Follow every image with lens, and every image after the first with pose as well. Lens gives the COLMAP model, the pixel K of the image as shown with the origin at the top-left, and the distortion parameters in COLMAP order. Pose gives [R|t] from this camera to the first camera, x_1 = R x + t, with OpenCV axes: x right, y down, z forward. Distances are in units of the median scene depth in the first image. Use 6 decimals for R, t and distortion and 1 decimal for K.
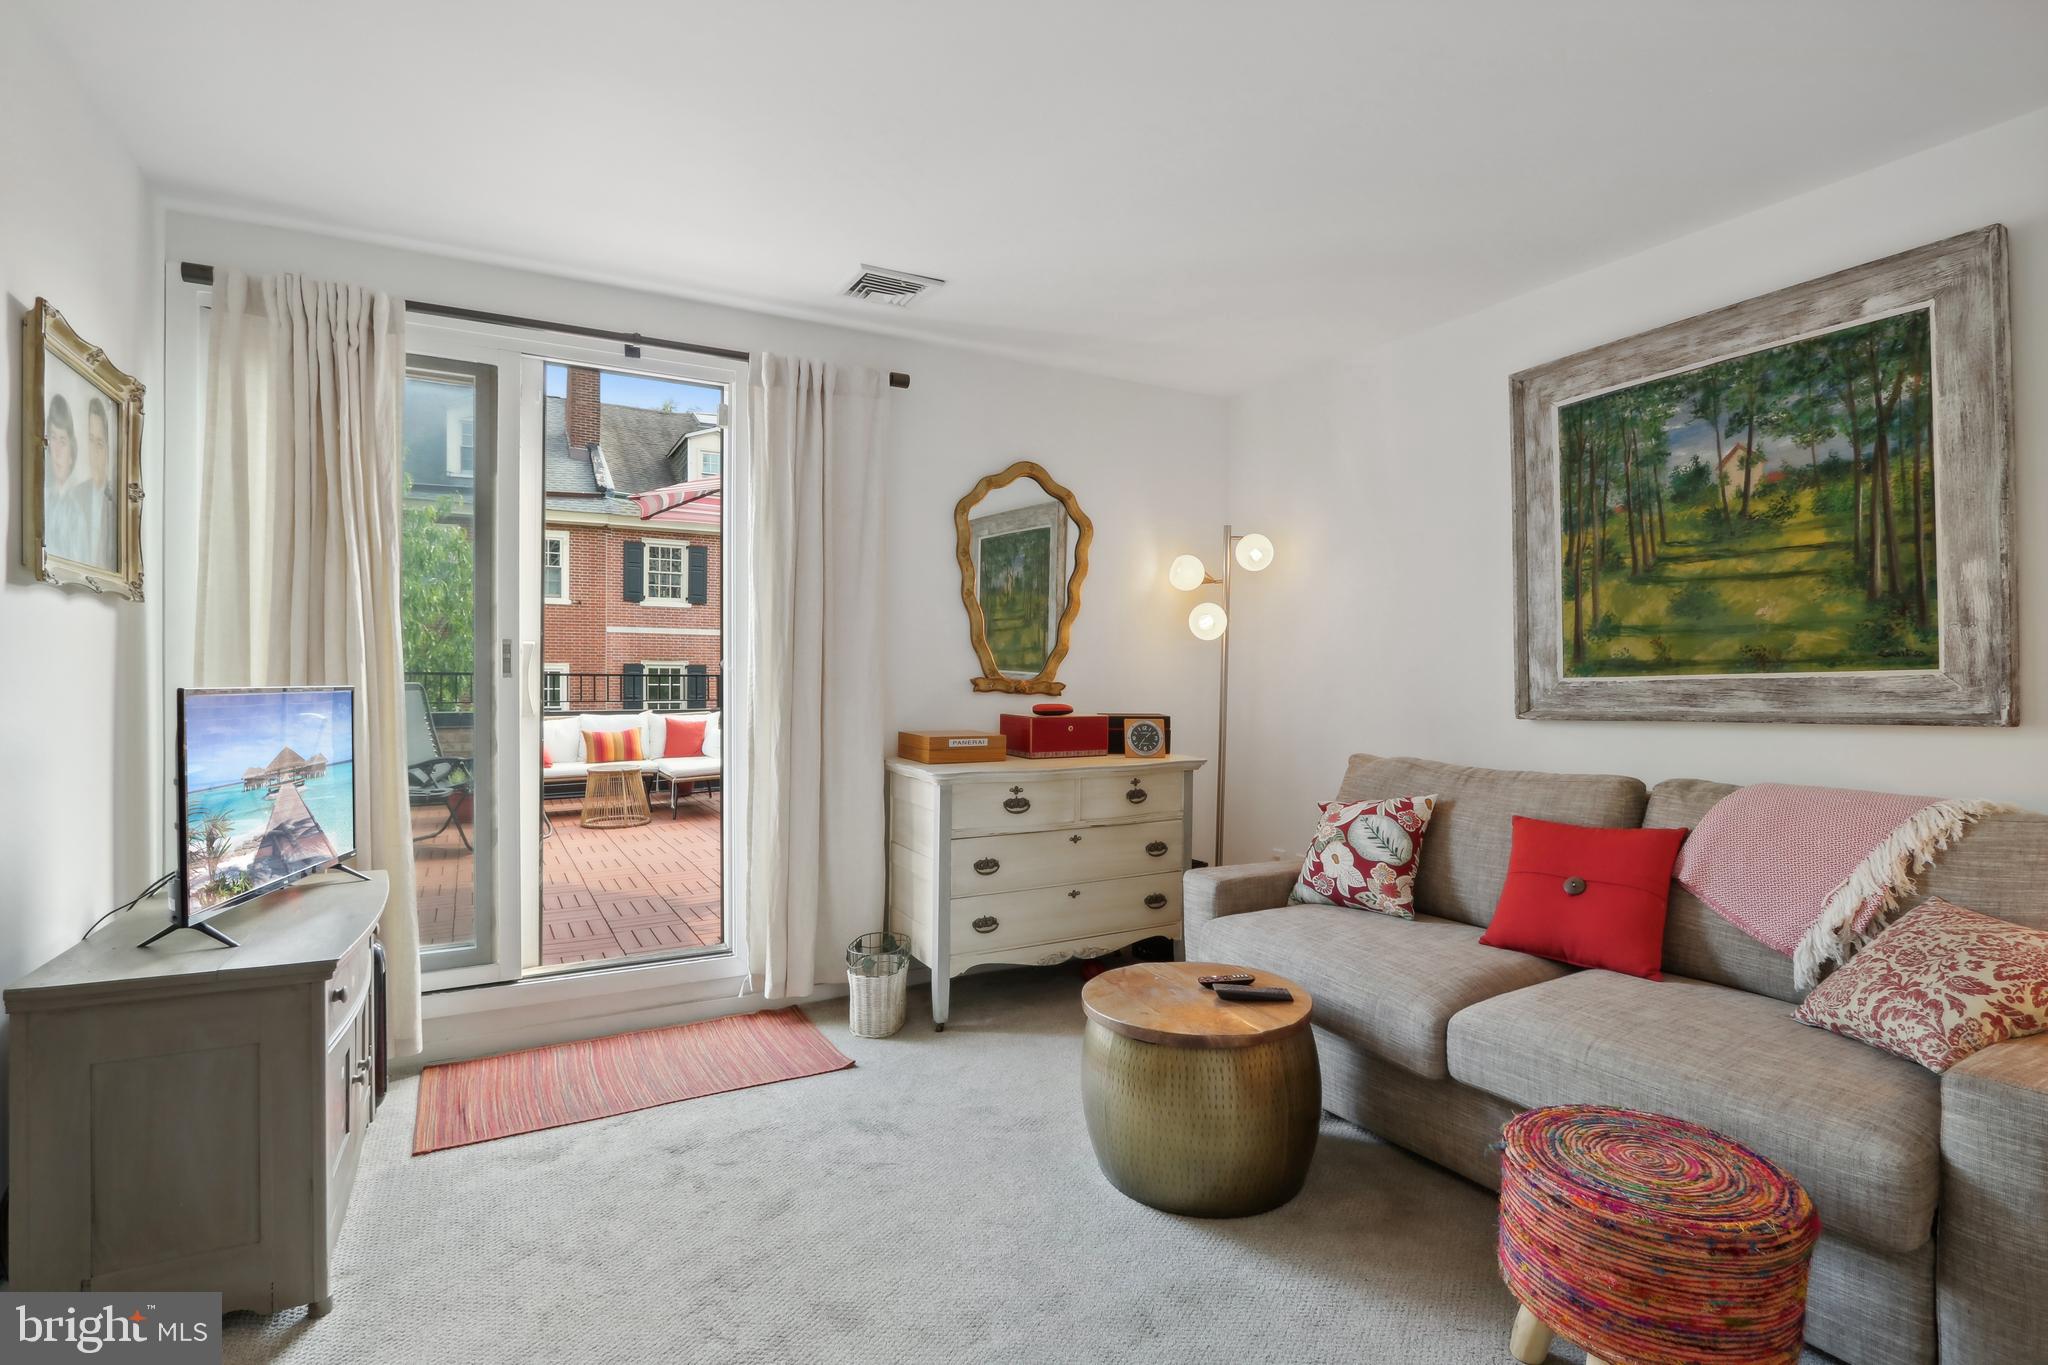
lens RADIAL K [[957.4, 0, 1018.7], [0, 957.4, 687.5], [0, 0, 1]] dist [-0.022689, 0.004281]
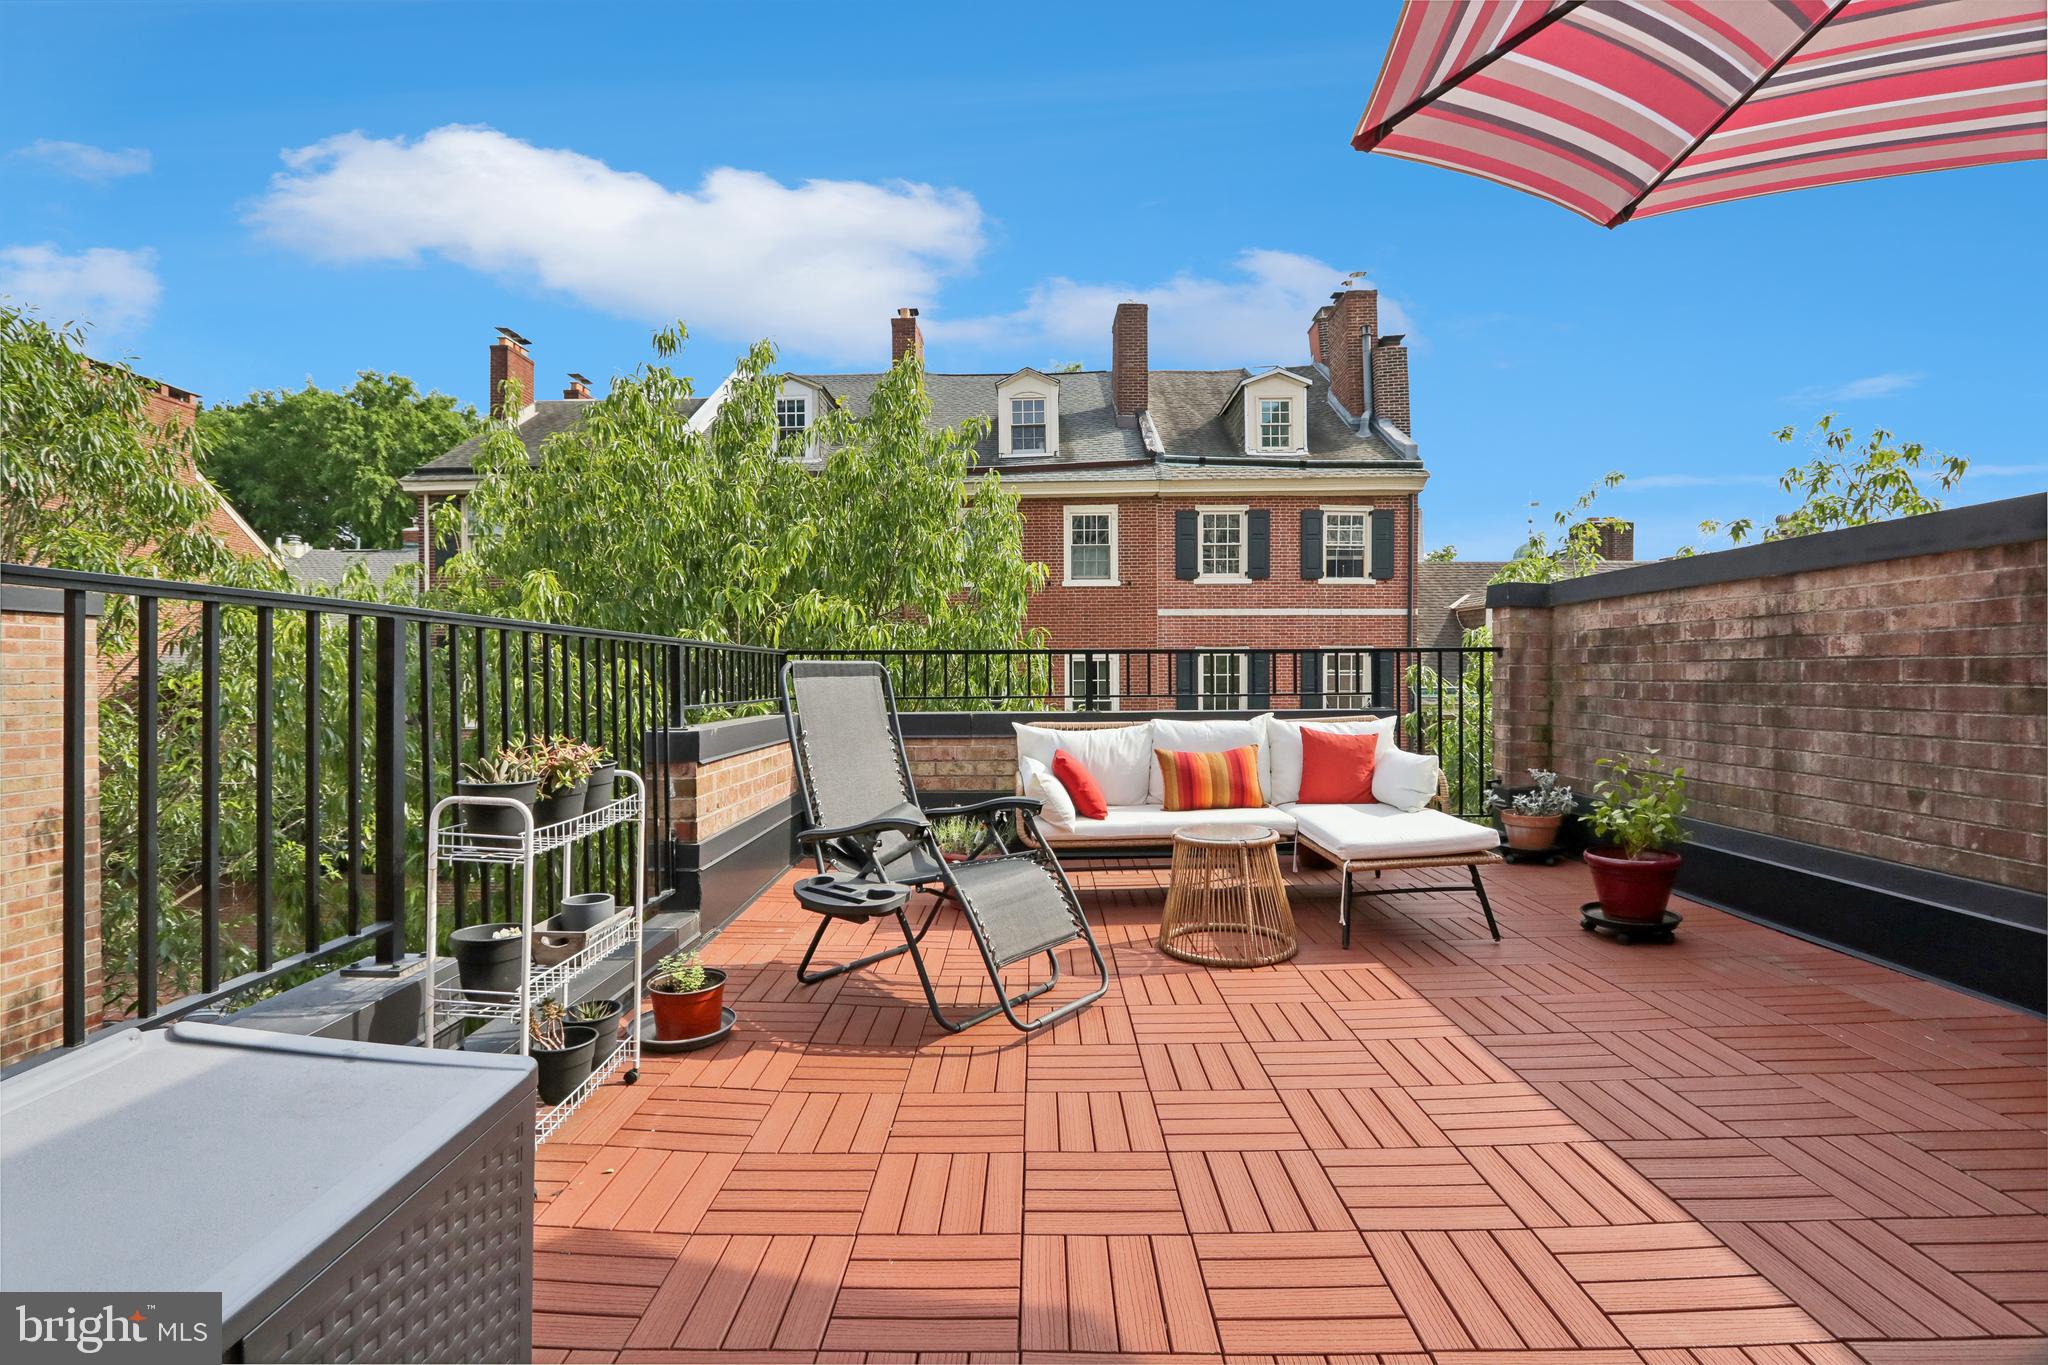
lens RADIAL K [[957.4, 0, 1007.6], [0, 957.4, 677.0], [0, 0, 1]] dist [-0.022689, 0.004281]
pose [[0.851216, -0.006601, -0.524775, -0.597121], [0.004406, 0.999976, -0.005431, 0.015415], [0.524798, 0.002310, 0.851224, 1.202313]]
